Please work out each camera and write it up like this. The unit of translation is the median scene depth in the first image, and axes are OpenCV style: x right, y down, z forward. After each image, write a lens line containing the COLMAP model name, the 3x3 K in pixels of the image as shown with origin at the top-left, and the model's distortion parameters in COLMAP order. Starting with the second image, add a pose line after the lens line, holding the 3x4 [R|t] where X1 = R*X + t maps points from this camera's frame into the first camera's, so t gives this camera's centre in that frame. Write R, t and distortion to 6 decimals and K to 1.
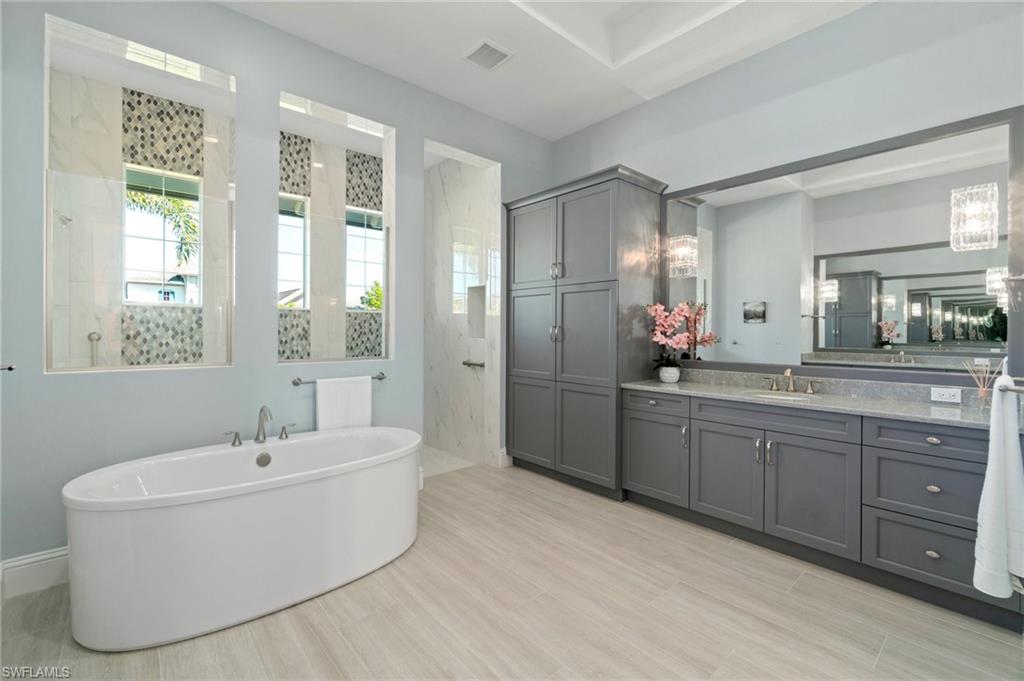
lens RADIAL K [[447.2, 0, 512.0], [0, 447.2, 332.1], [0, 0, 1]] dist [-0.000916, -0.000459]
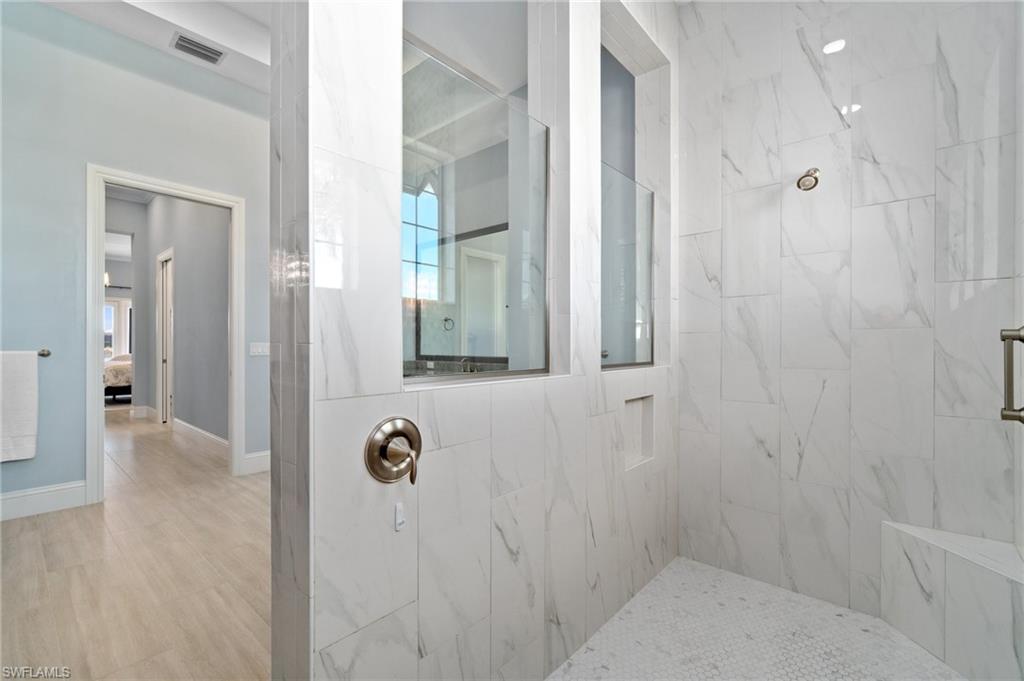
lens RADIAL K [[447.2, 0, 512.0], [0, 447.2, 332.1], [0, 0, 1]] dist [-0.000916, -0.000459]
pose [[-0.991826, -0.003833, -0.127540, -0.469967], [-0.003464, 0.999989, -0.003115, 0.013527], [0.127551, -0.002647, -0.991828, 1.899387]]
